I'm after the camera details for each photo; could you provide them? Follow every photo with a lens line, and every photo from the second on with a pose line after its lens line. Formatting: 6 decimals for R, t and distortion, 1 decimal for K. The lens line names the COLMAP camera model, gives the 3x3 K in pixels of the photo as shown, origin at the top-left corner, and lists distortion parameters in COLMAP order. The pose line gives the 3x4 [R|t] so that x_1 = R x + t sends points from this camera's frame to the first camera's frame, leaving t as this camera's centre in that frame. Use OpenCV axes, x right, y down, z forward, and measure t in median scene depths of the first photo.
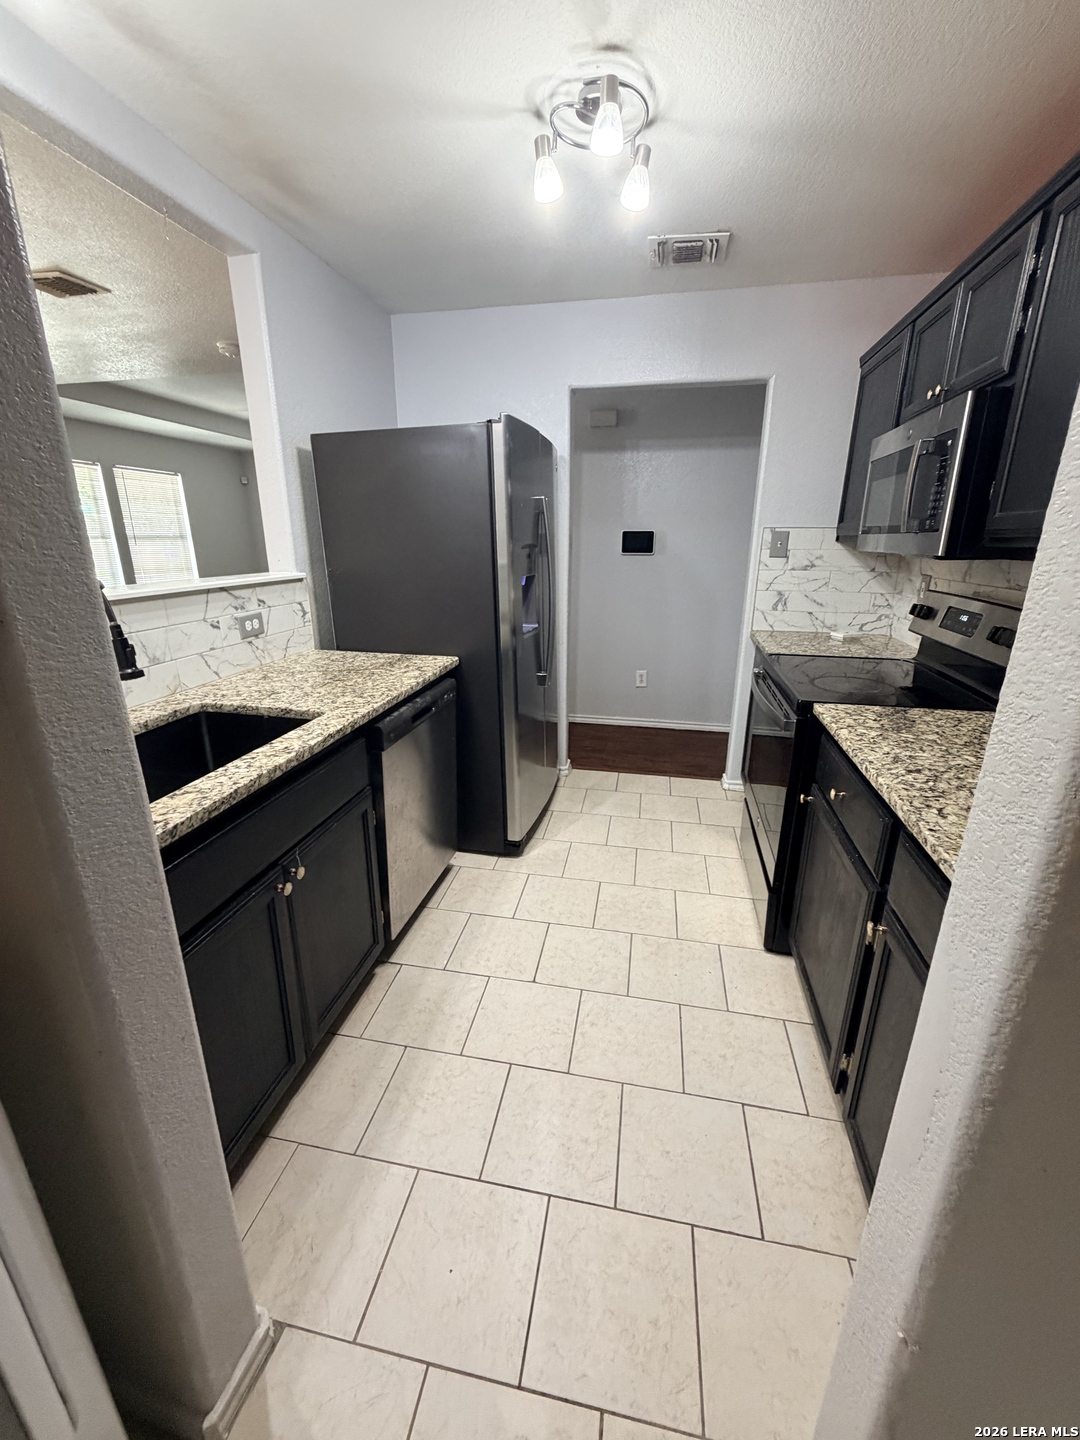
lens RADIAL K [[575.2, 0, 541.7], [0, 575.2, 714.3], [0, 0, 1]] dist [0.002912, -0.000102]
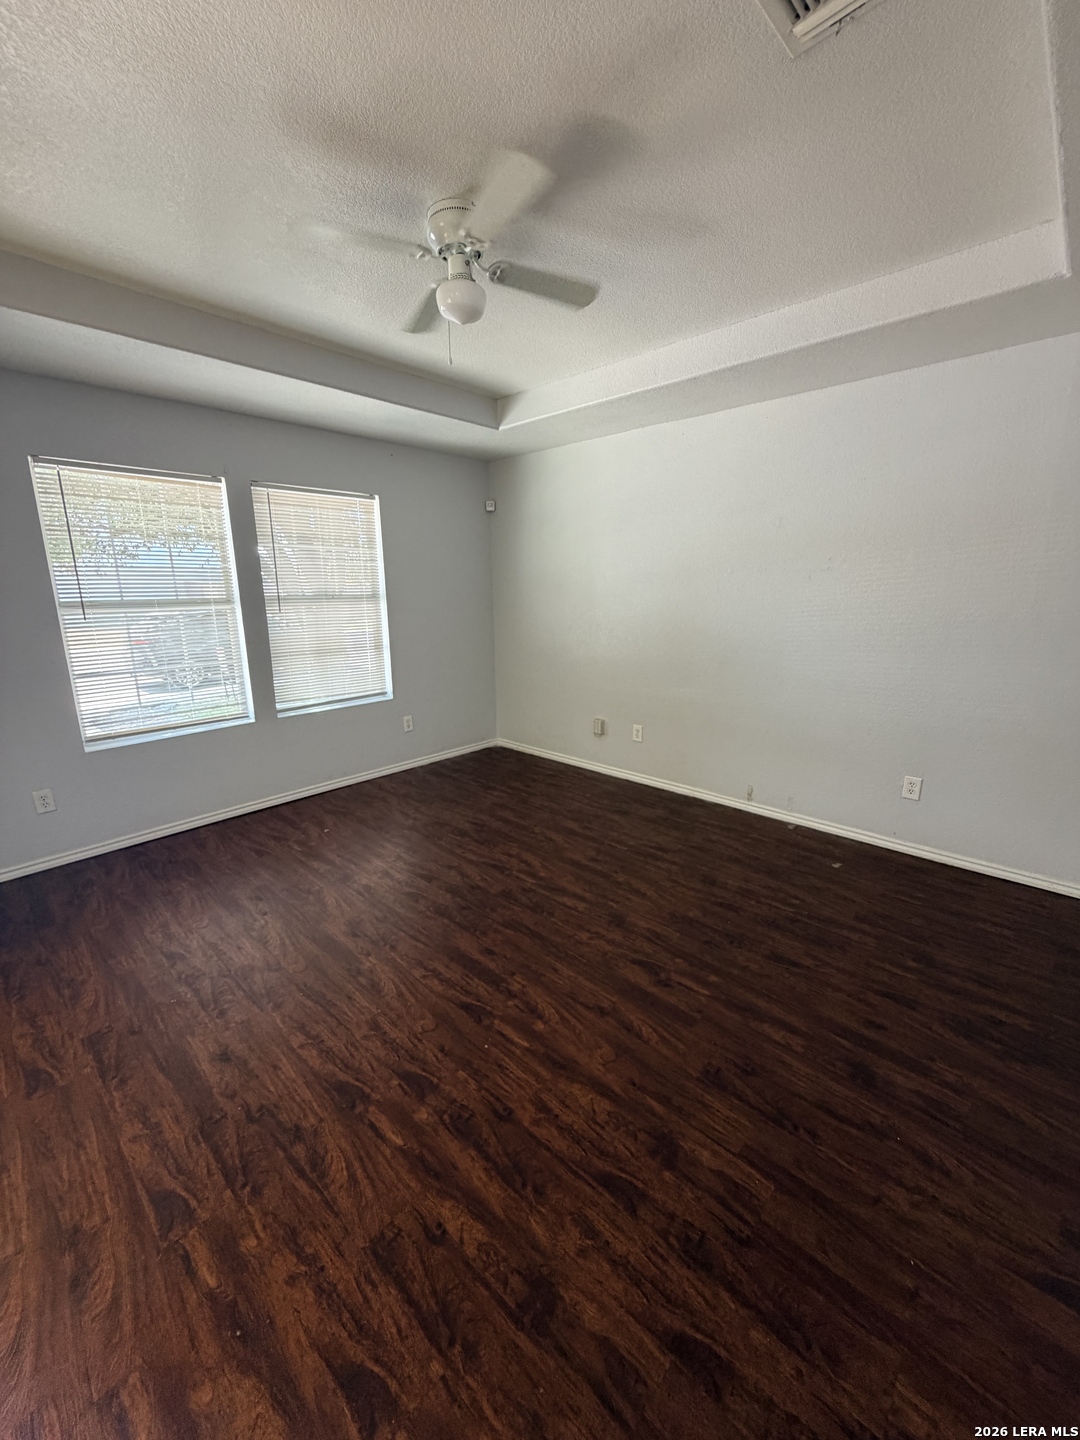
lens RADIAL K [[575.2, 0, 543.5], [0, 575.2, 719.6], [0, 0, 1]] dist [0.002912, -0.000102]
pose [[0.846699, 0.117467, -0.518944, -0.127161], [-0.153557, 0.987772, -0.026952, -0.185981], [0.509433, 0.102508, 0.854383, 0.570050]]
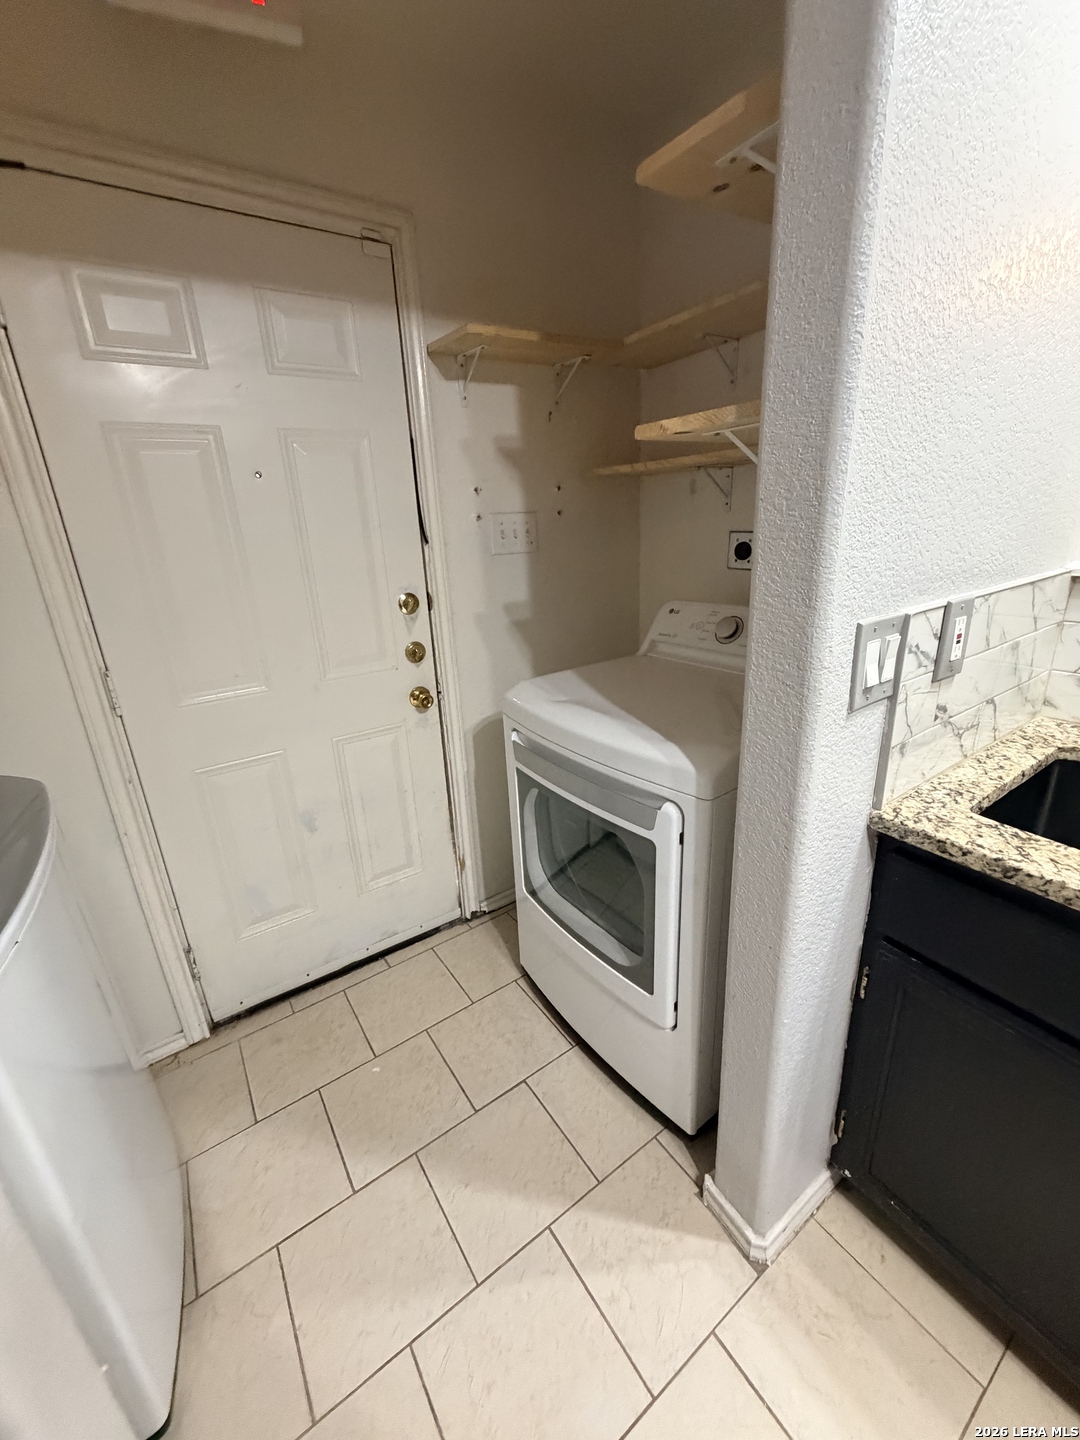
lens RADIAL K [[575.2, 0, 539.4], [0, 575.2, 717.3], [0, 0, 1]] dist [0.002912, -0.000102]
pose [[-0.704369, 0.265794, -0.658194, 0.349389], [-0.160878, 0.843345, 0.512726, -0.353766], [0.691363, 0.467037, -0.551265, 1.168773]]
